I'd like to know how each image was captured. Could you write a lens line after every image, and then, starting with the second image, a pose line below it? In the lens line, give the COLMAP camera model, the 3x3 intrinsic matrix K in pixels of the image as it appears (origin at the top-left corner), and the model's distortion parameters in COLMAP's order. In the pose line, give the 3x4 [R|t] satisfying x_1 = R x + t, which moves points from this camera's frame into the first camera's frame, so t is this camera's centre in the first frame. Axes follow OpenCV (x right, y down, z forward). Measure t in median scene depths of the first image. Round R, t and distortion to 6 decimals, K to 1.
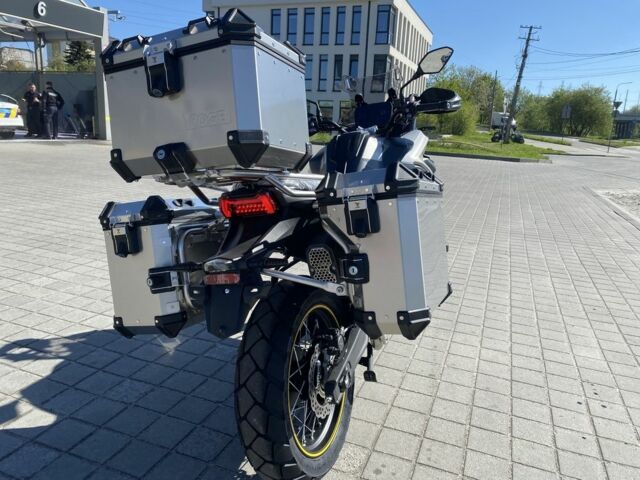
lens RADIAL K [[459.8, 0, 320.0], [0, 459.8, 240.0], [0, 0, 1]] dist [0.082141, -0.000388]
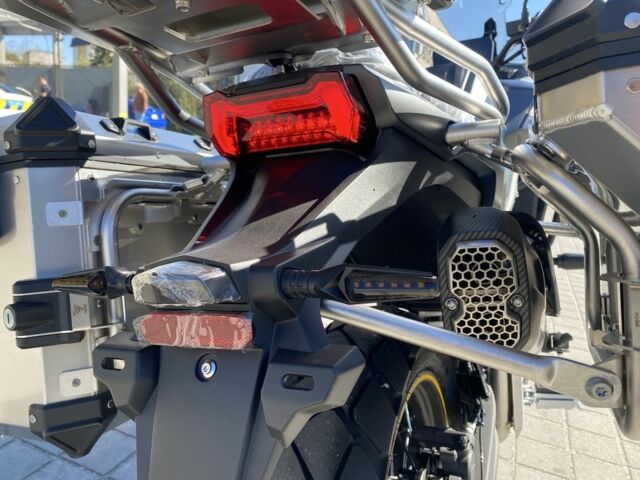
lens RADIAL K [[494.7, 0, 320.0], [0, 494.7, 240.0], [0, 0, 1]] dist [0.004765, 0.000024]
pose [[0.998516, 0.039486, -0.037504, -0.106552], [-0.040218, 0.999011, -0.018968, 0.025995], [0.036718, 0.020448, 0.999116, 0.604182]]
